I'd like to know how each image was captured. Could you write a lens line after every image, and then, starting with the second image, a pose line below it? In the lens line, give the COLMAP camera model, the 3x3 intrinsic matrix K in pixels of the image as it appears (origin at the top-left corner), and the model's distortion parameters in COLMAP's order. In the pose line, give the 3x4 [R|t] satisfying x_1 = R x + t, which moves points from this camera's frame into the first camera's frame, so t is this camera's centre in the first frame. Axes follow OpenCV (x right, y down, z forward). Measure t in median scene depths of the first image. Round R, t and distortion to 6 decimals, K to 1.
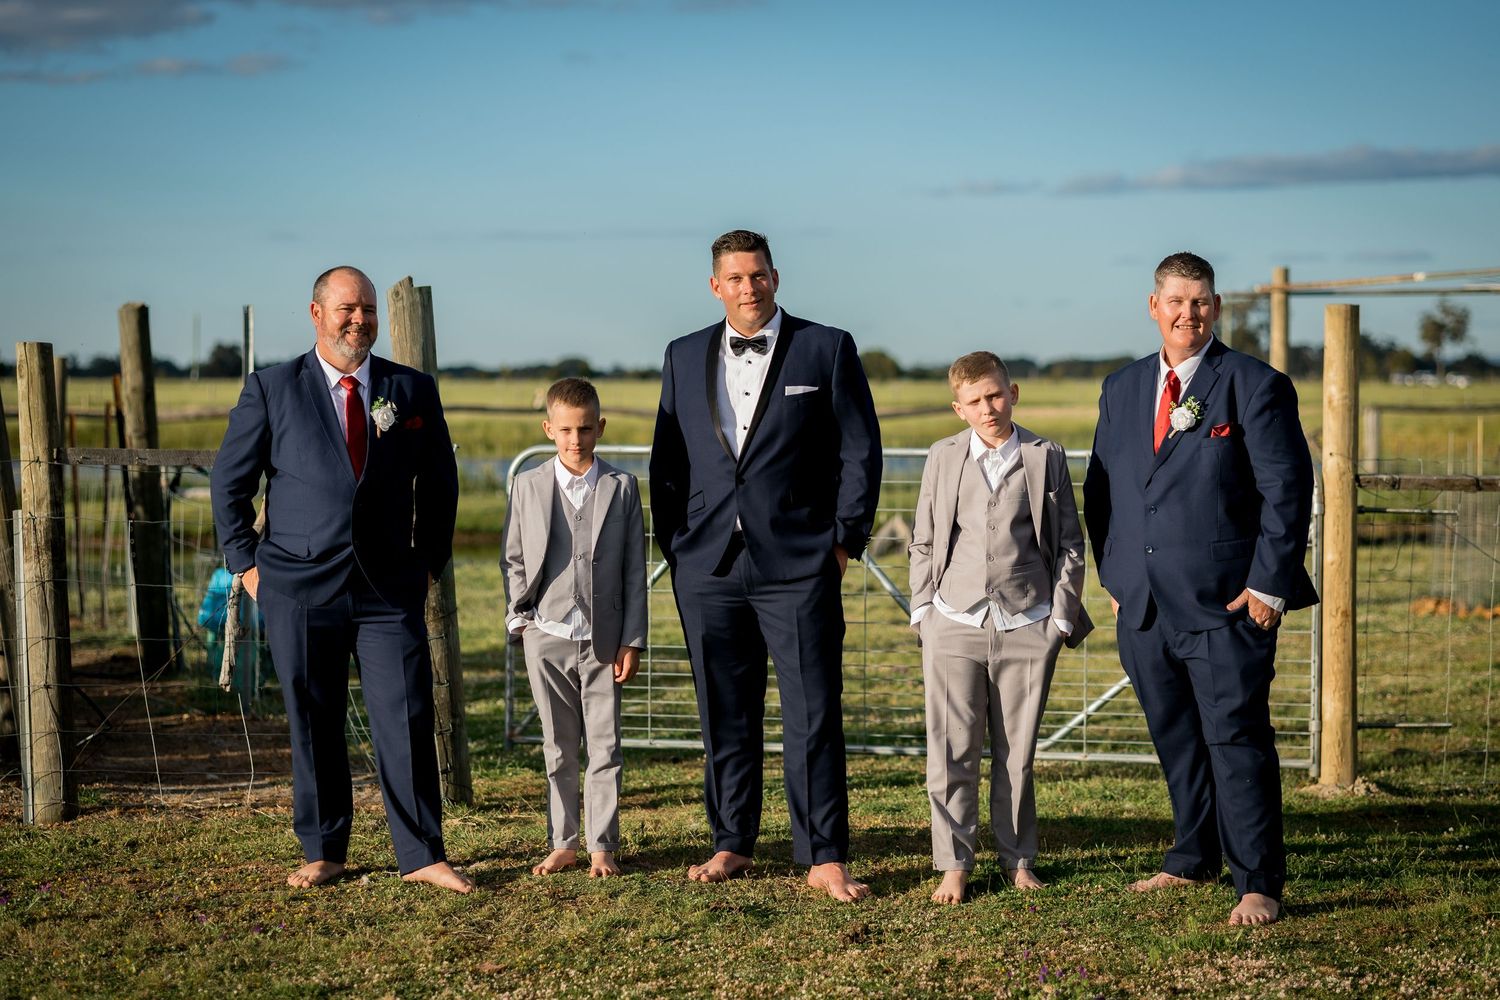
lens RADIAL K [[3752.7, 0, 750.0], [0, 3752.7, 500.0], [0, 0, 1]] dist [-0.459969, -0.145543]
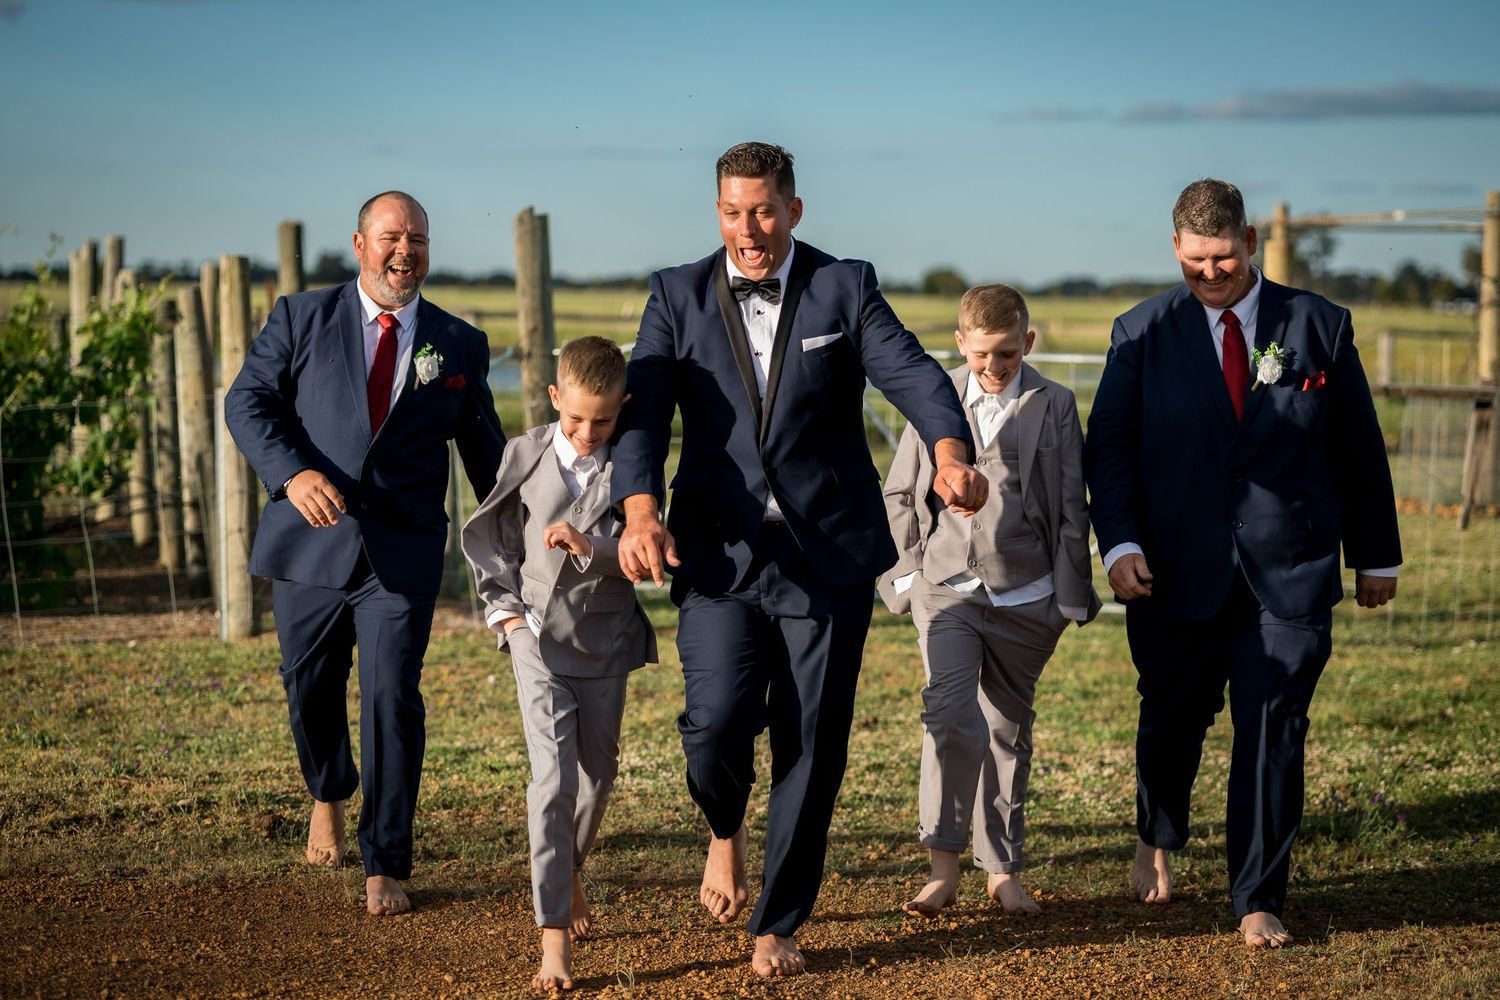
lens RADIAL K [[3717.4, 0, 750.0], [0, 3717.4, 500.0], [0, 0, 1]] dist [-0.276363, -0.007467]
pose [[0.999739, 0.013037, -0.018750, 0.010934], [-0.012617, 0.999670, 0.022388, 0.009457], [0.019036, -0.022145, 0.999574, -0.305700]]
